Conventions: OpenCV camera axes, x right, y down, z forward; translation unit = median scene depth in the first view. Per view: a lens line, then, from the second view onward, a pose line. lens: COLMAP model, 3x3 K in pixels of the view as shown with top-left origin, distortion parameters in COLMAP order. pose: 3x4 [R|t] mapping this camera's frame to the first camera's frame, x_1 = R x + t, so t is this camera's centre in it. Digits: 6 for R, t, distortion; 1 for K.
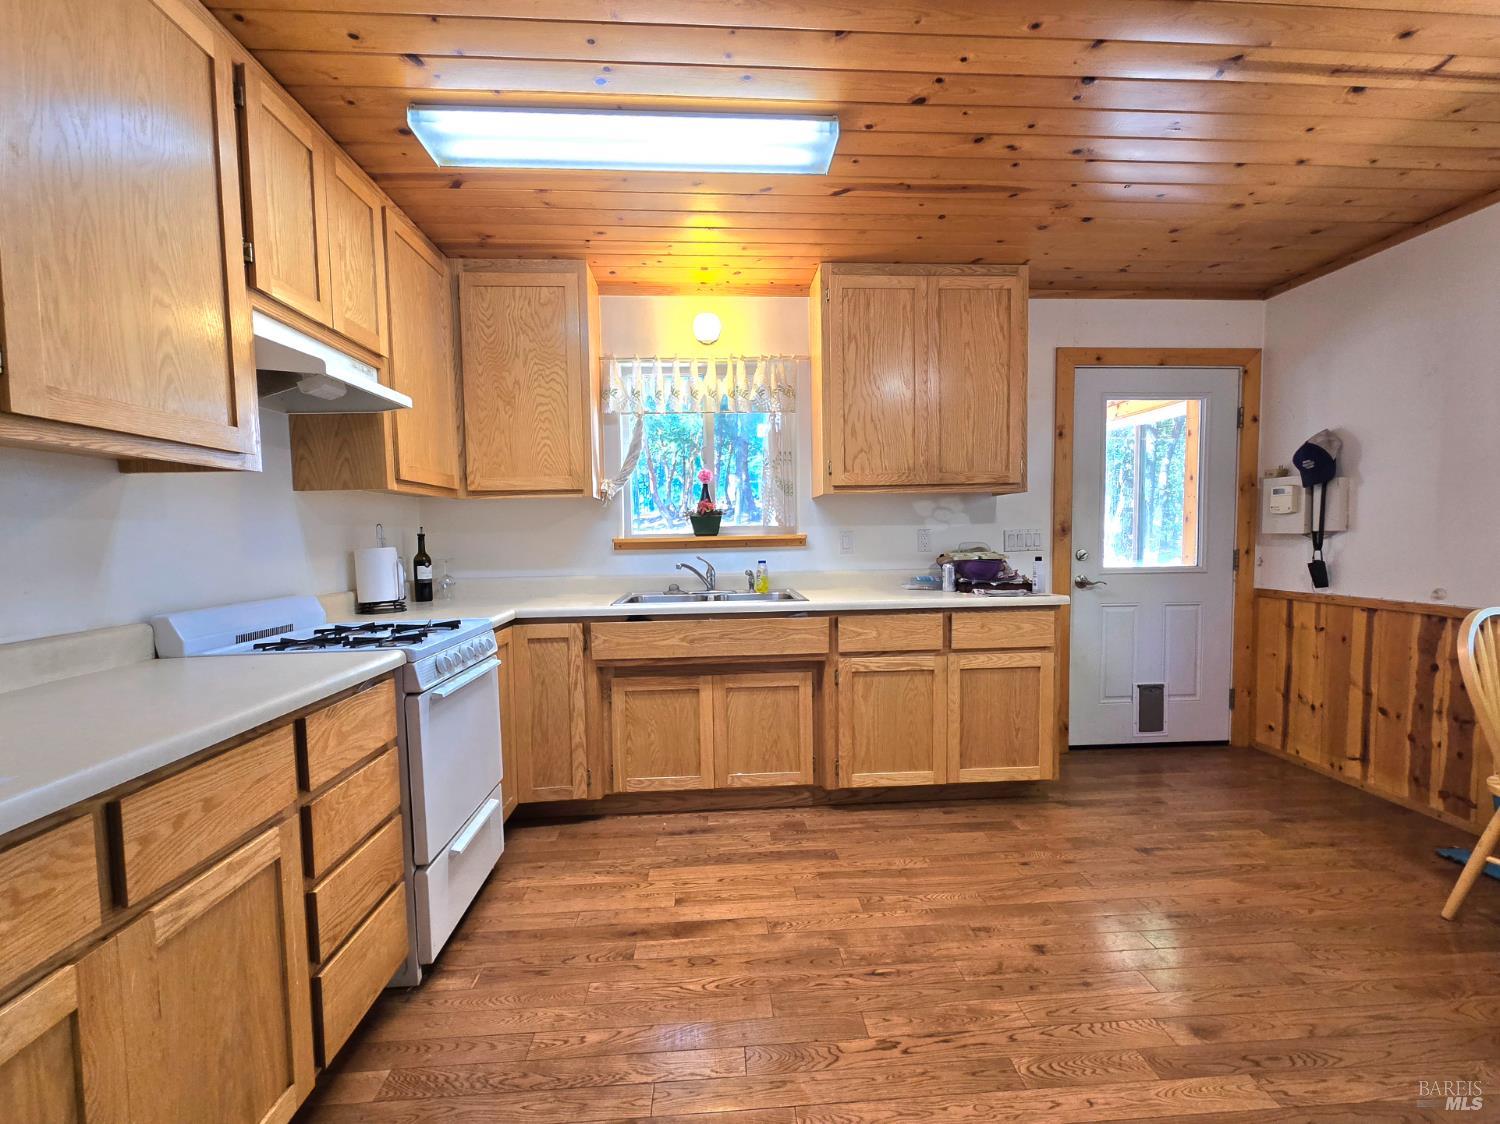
lens RADIAL K [[614.4, 0, 752.0], [0, 614.4, 568.7], [0, 0, 1]] dist [0.000663, -0.000440]
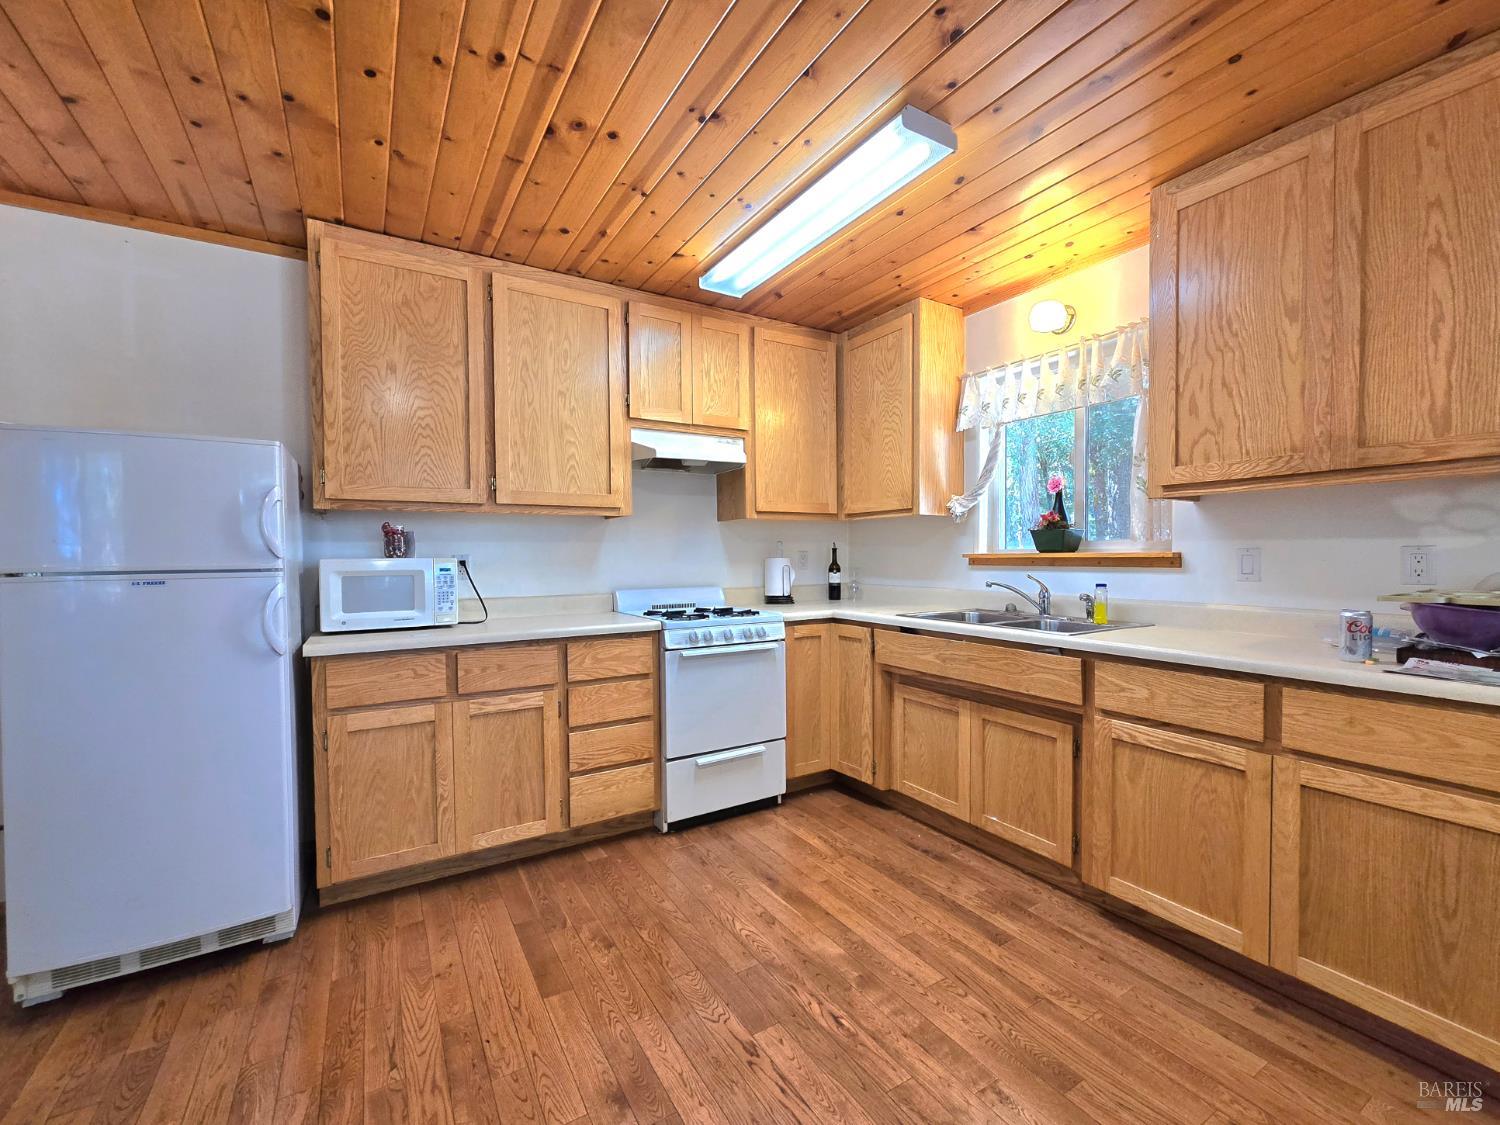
lens RADIAL K [[619.5, 0, 771.4], [0, 619.5, 569.9], [0, 0, 1]] dist [0.000279, -0.000160]
pose [[0.494358, 0.037509, -0.868449, 0.599286], [-0.049720, 0.998653, 0.014830, -0.025683], [0.867835, 0.035848, 0.495557, 0.260990]]
